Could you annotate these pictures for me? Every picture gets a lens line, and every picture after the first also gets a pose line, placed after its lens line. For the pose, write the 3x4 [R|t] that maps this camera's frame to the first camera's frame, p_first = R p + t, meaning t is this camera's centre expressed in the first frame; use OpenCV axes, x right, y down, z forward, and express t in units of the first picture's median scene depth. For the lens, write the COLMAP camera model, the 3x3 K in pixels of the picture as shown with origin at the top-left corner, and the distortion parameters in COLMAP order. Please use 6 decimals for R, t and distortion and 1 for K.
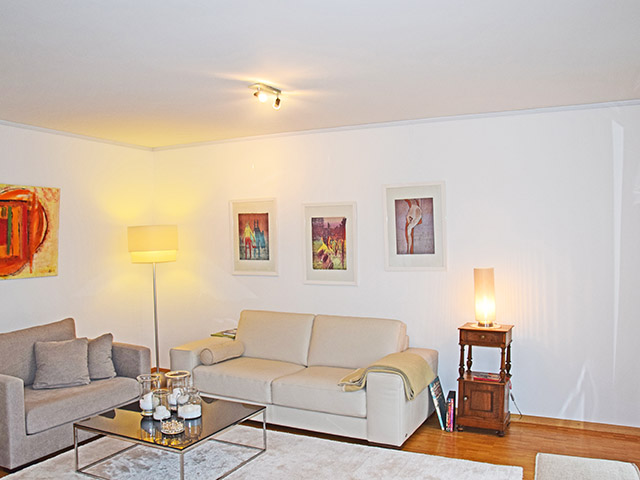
lens RADIAL K [[584.0, 0, 320.4], [0, 584.0, 239.2], [0, 0, 1]] dist [-0.010863, 0.000000]
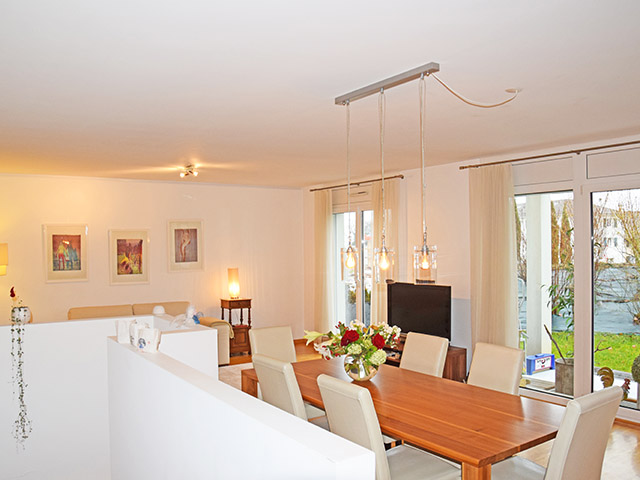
lens RADIAL K [[584.0, 0, 319.9], [0, 584.0, 241.9], [0, 0, 1]] dist [-0.010863, 0.000000]
pose [[0.488708, 0.008450, 0.872407, -1.035500], [0.012625, 0.999780, -0.016756, 0.000592], [-0.872356, 0.019203, 0.488494, -0.143807]]
